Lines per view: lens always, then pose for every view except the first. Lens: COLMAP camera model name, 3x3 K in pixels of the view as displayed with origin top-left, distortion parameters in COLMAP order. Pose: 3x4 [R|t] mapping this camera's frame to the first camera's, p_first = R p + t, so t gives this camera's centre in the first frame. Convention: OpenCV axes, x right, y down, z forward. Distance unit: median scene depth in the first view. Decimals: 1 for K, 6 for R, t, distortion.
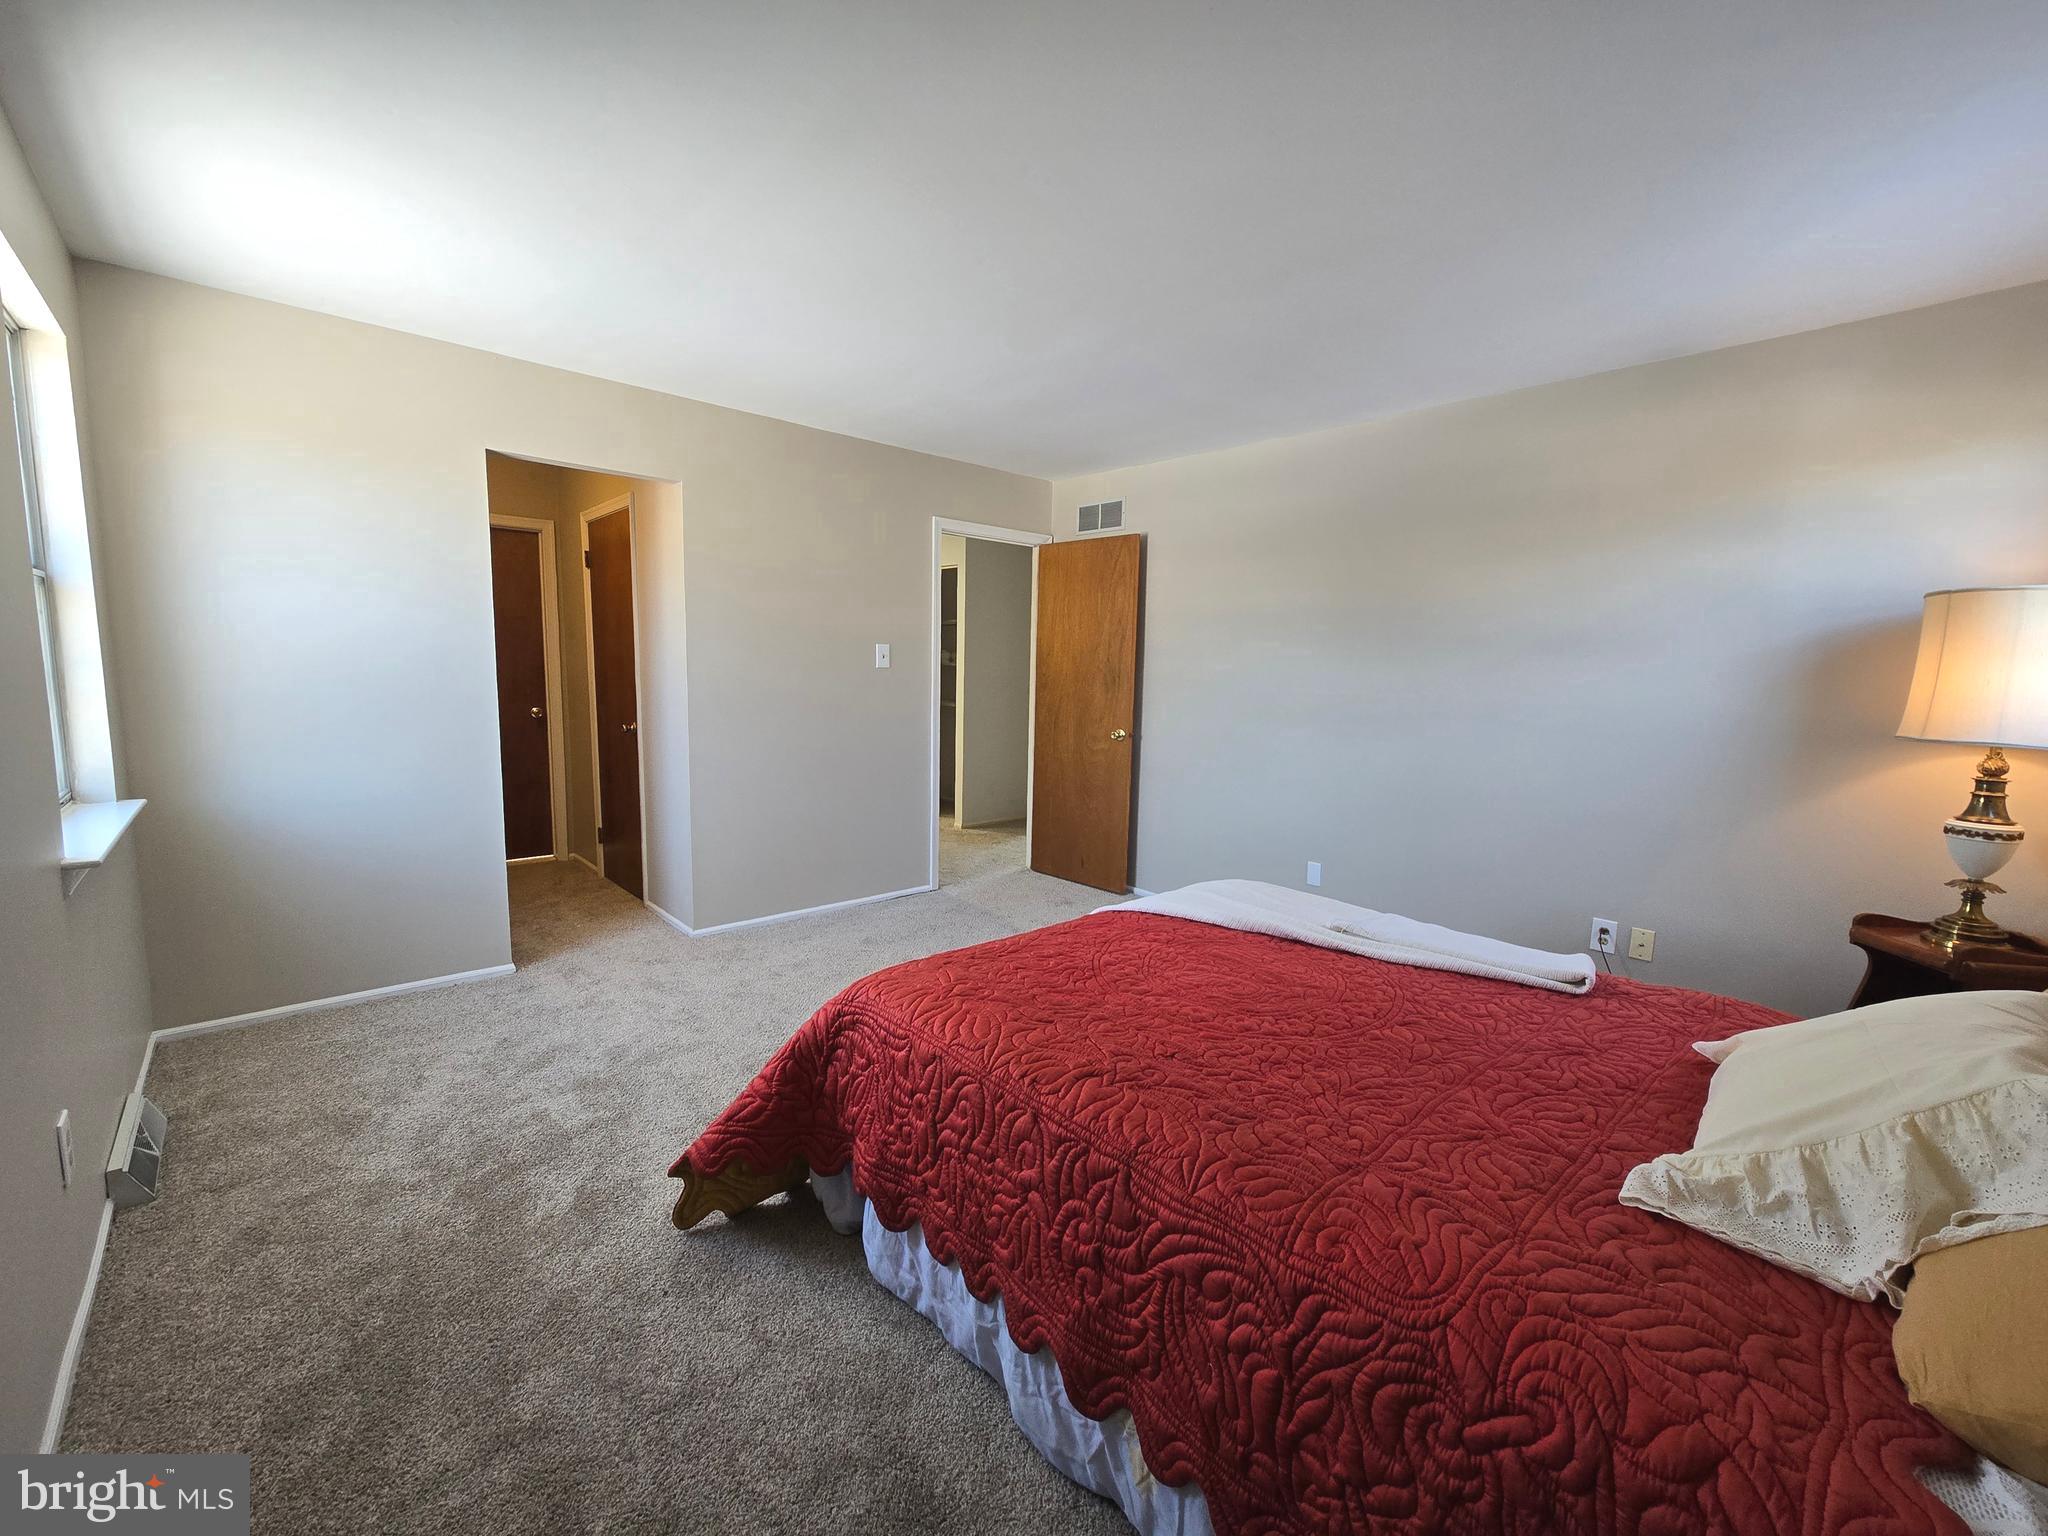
lens RADIAL K [[824.6, 0, 1024.0], [0, 824.6, 768.0], [0, 0, 1]] dist [0.009555, 0.000037]
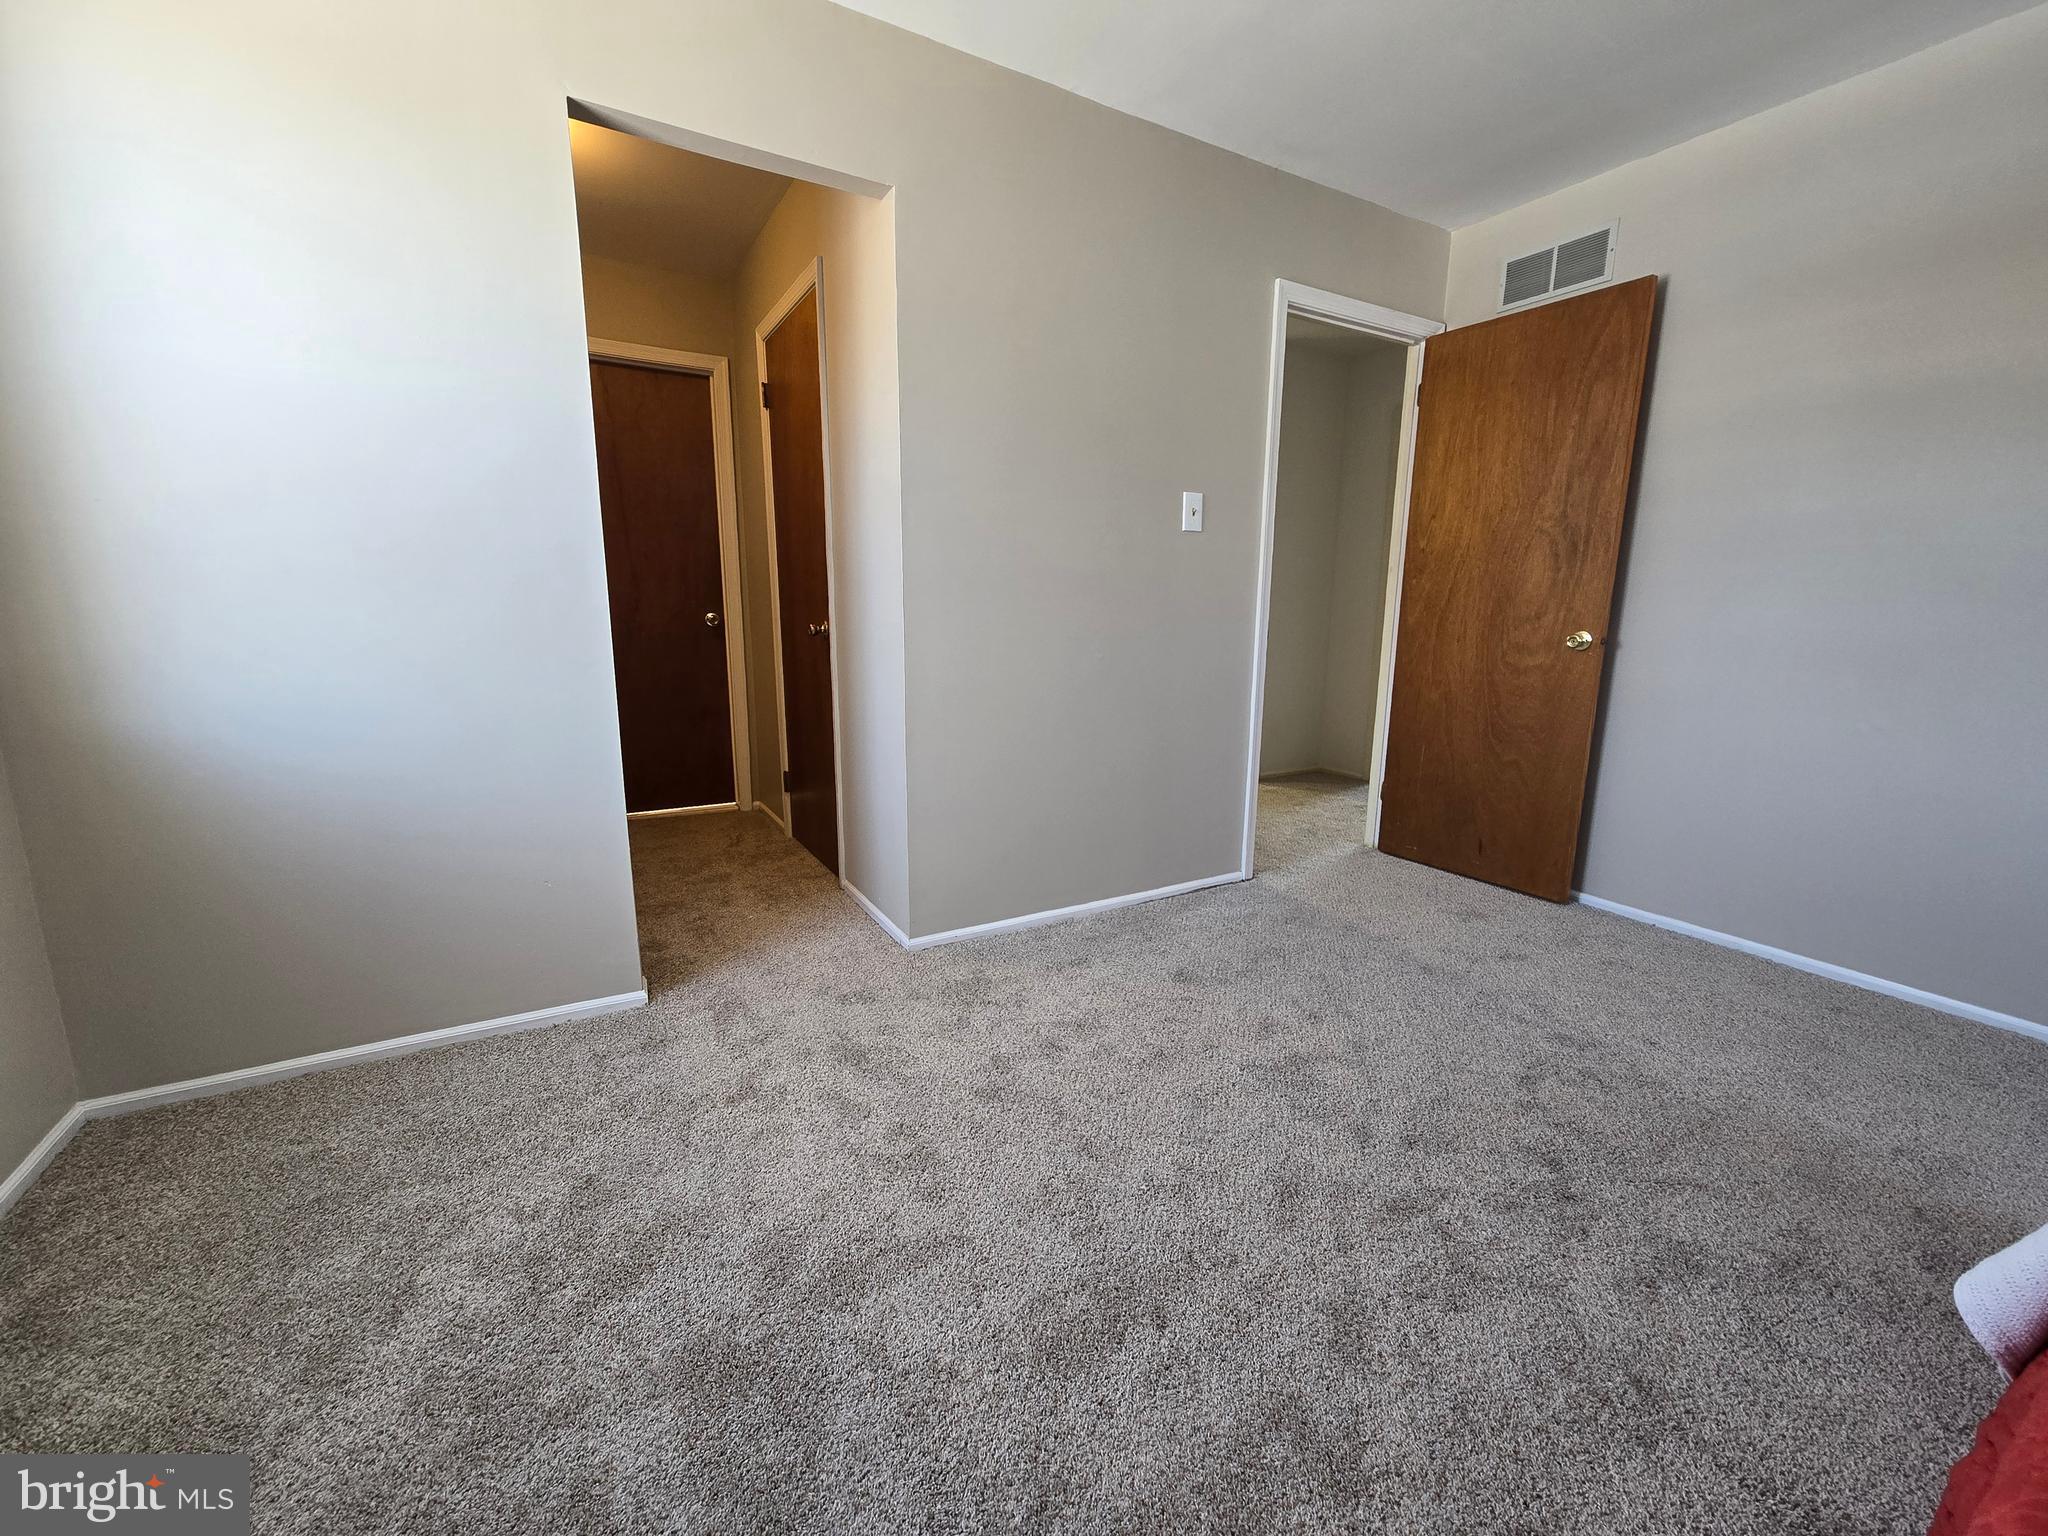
lens RADIAL K [[824.6, 0, 1024.0], [0, 824.6, 768.0], [0, 0, 1]] dist [0.009555, 0.000037]
pose [[0.975570, 0.027557, -0.217955, -0.154574], [-0.012155, 0.997353, 0.071692, 0.014643], [0.219354, -0.067292, 0.973322, 0.352628]]
